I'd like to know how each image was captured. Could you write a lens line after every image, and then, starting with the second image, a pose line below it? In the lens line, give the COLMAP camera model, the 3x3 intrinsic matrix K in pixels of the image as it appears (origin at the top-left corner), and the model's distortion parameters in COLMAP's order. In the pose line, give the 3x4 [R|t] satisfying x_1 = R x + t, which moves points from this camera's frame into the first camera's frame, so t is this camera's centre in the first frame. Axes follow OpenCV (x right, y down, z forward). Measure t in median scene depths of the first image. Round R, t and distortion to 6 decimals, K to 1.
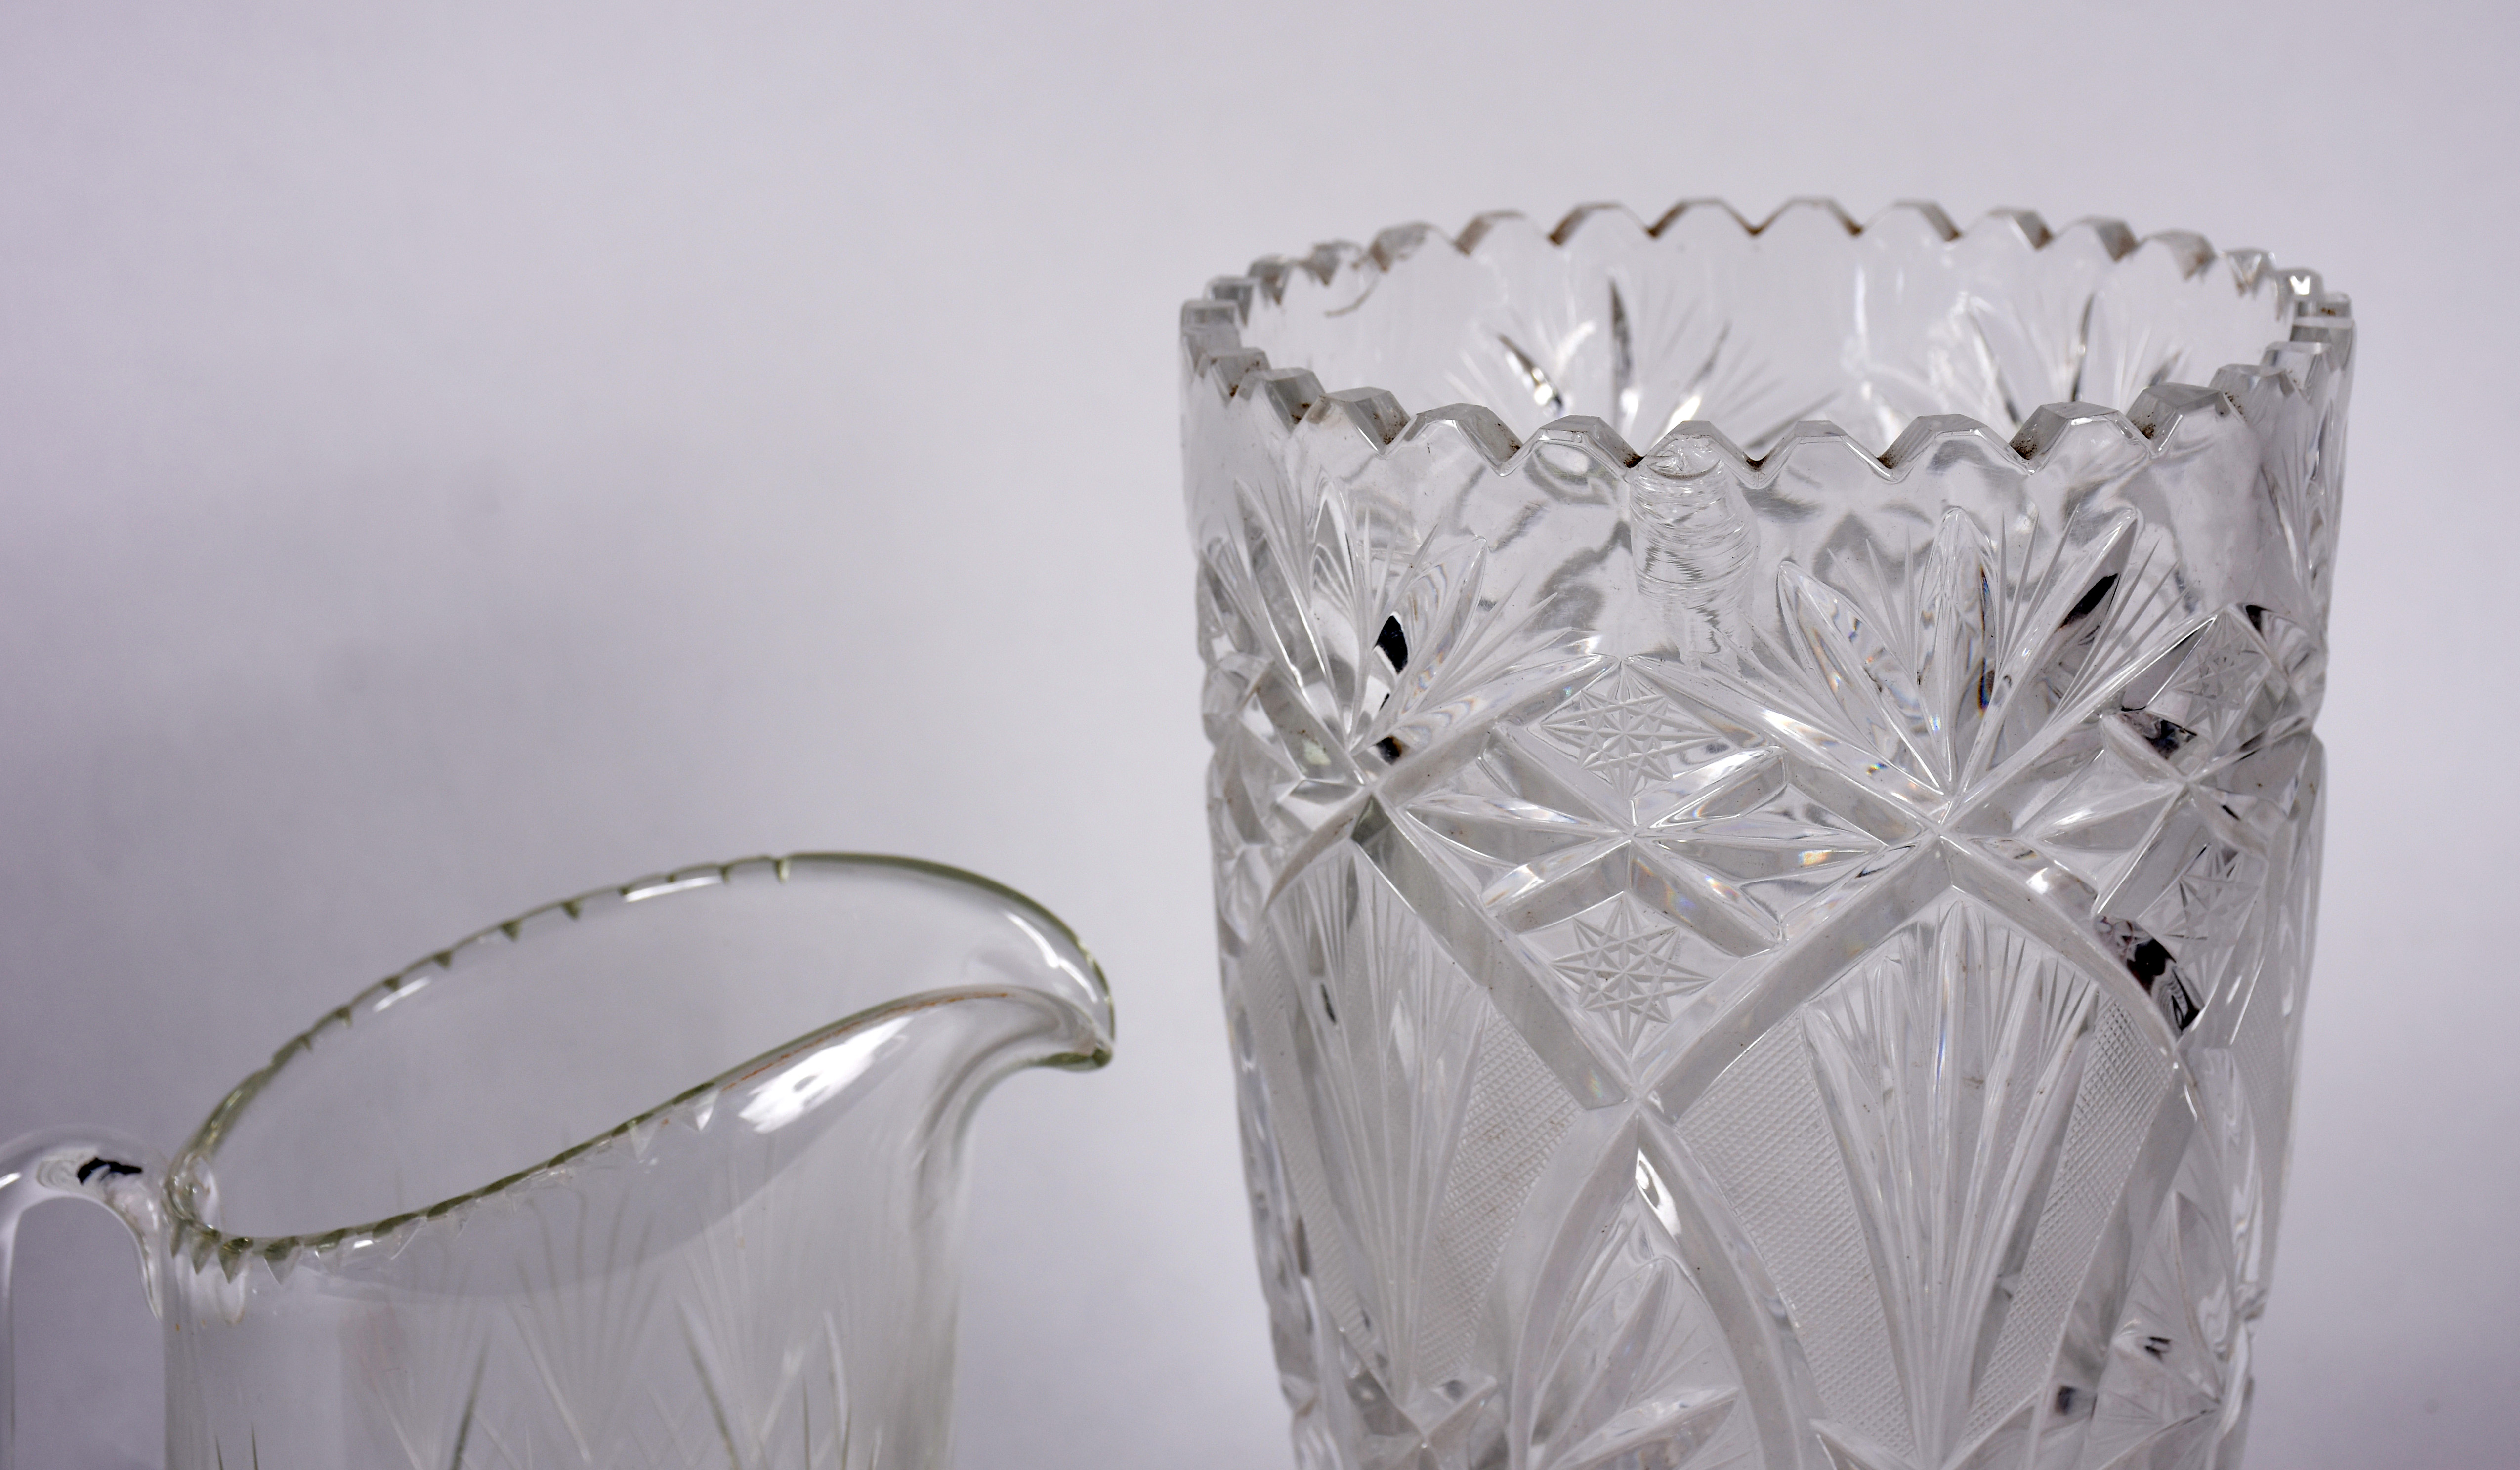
lens RADIAL K [[3679.2, 0, 1276.1], [0, 3679.2, 735.3], [0, 0, 1]] dist [0.040372, 0.000000]
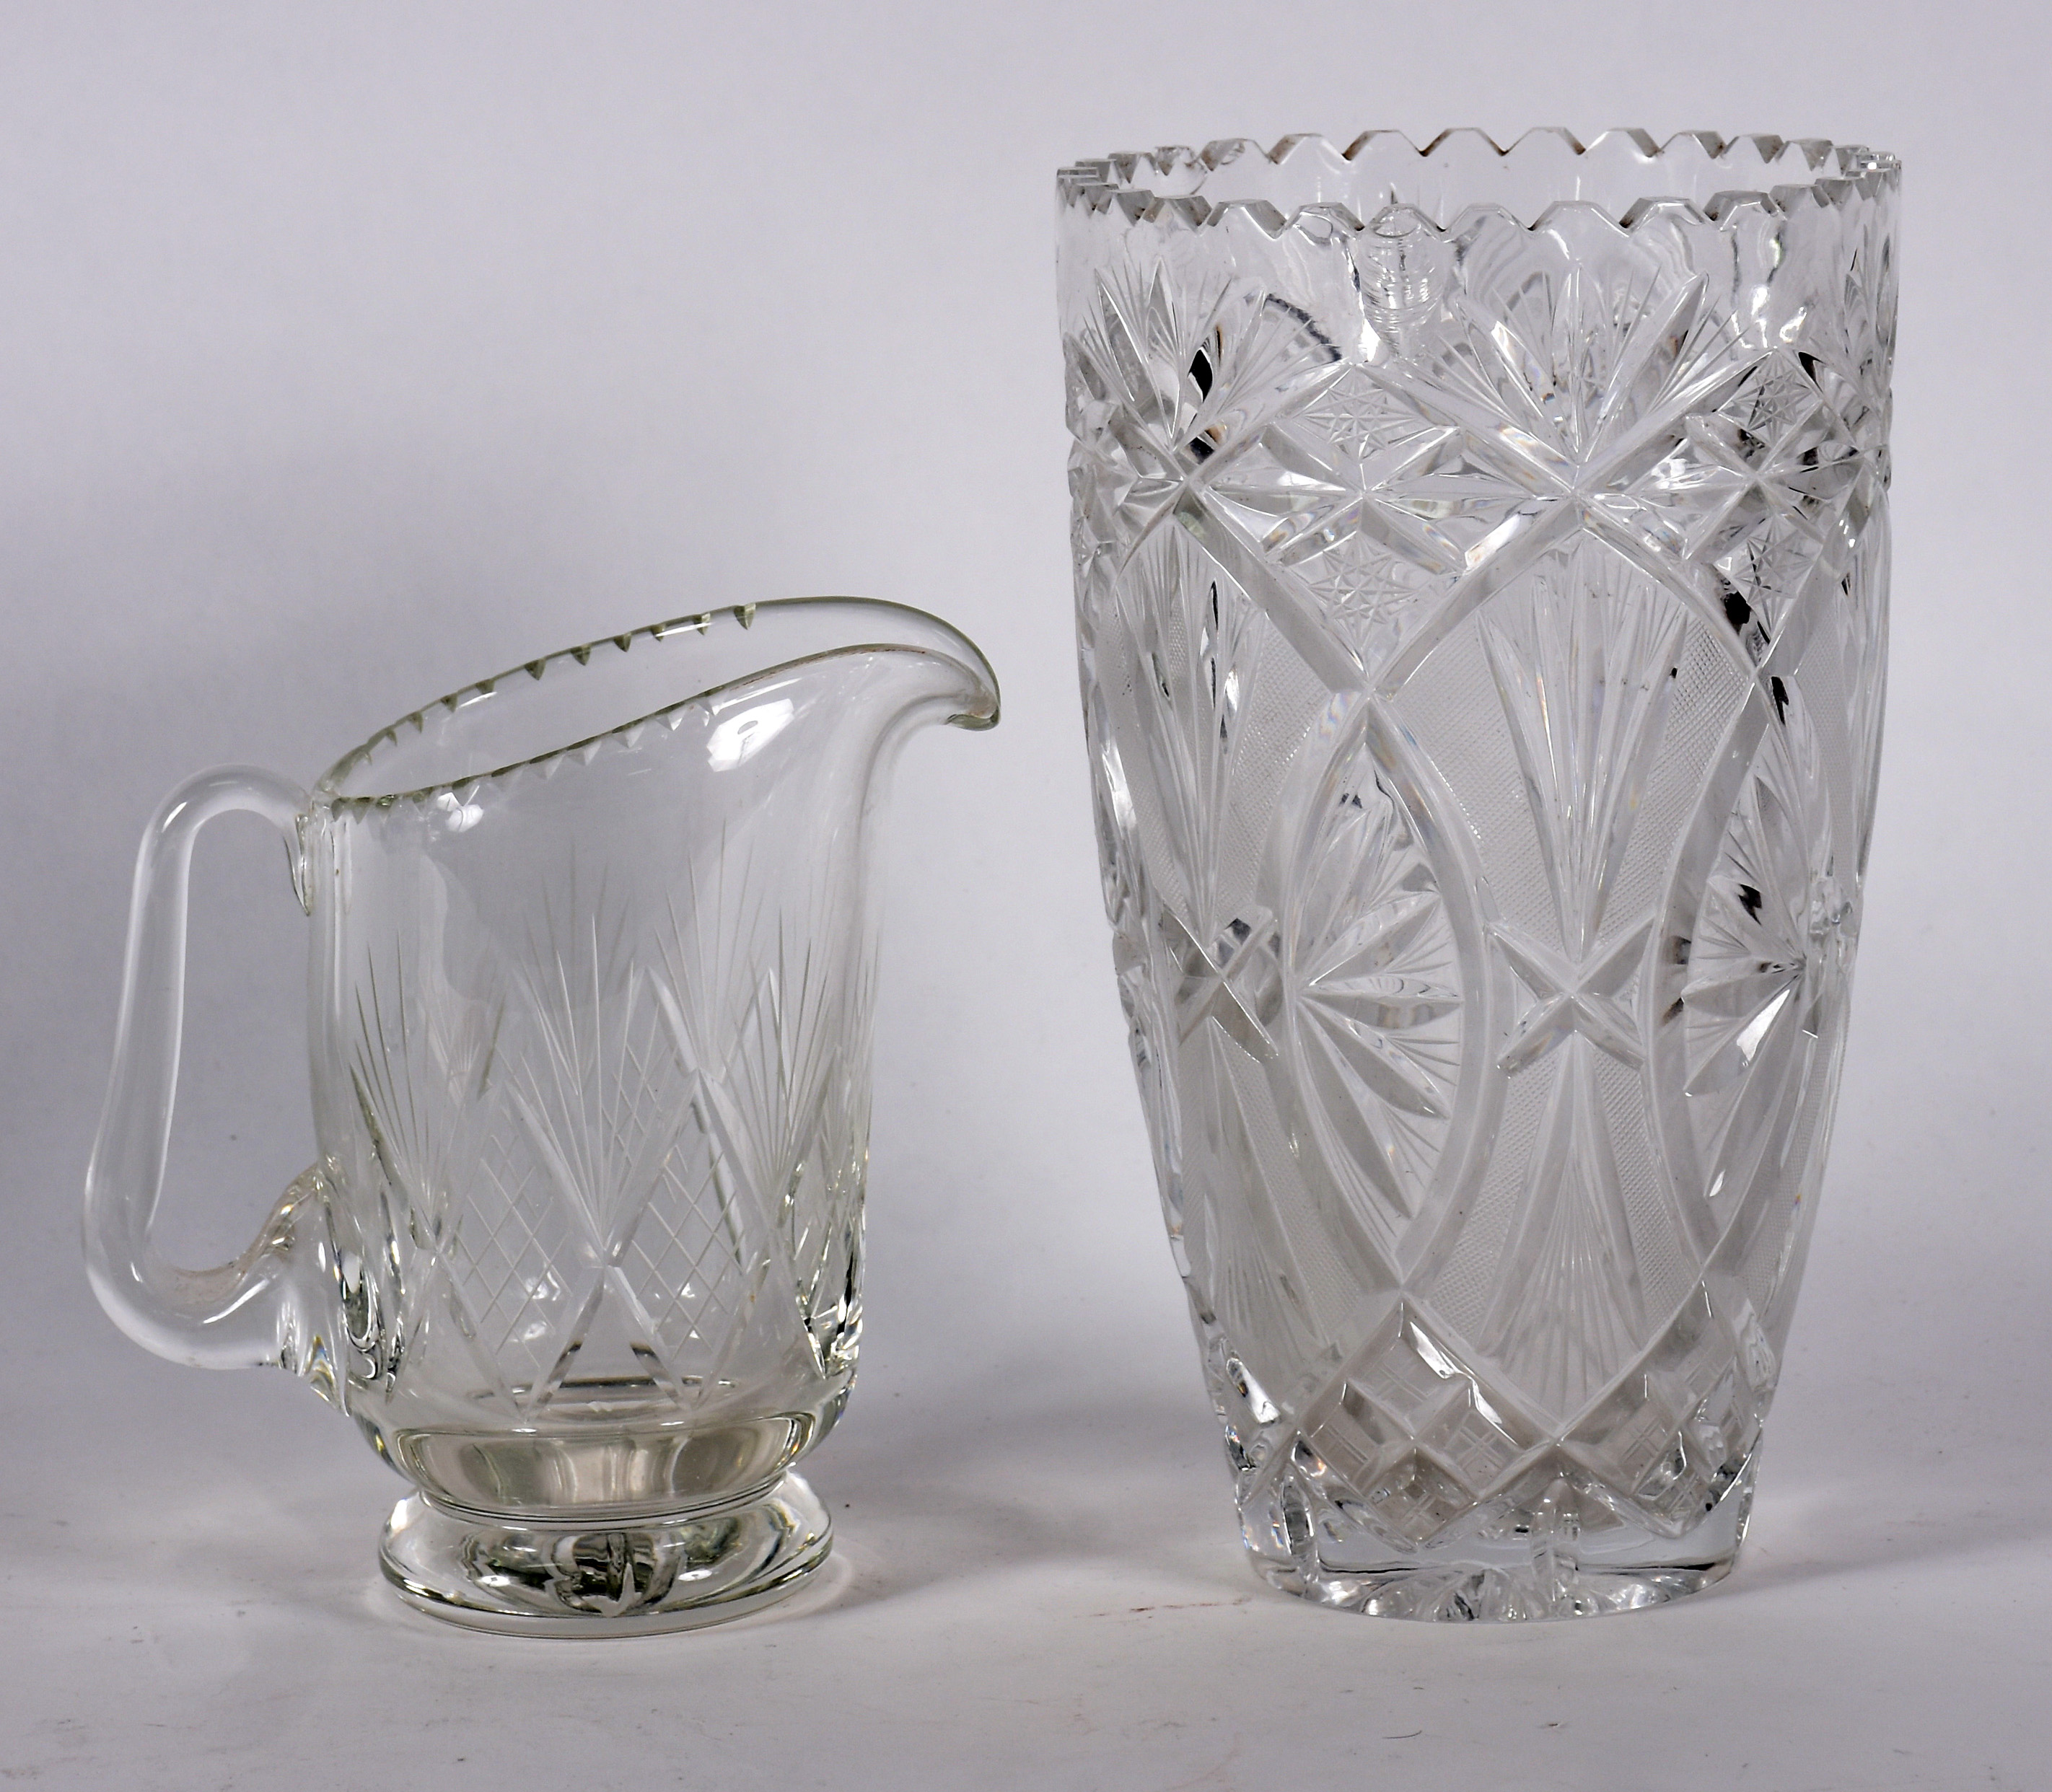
lens RADIAL K [[4157.4, 0, 1018.0], [0, 4157.4, 896.8], [0, 0, 1]] dist [-0.053384, 0.000000]
pose [[0.999454, 0.009767, -0.031566, 0.012922], [-0.010288, 0.999813, -0.016382, 0.201695], [0.031400, 0.016698, 0.999367, -0.603699]]
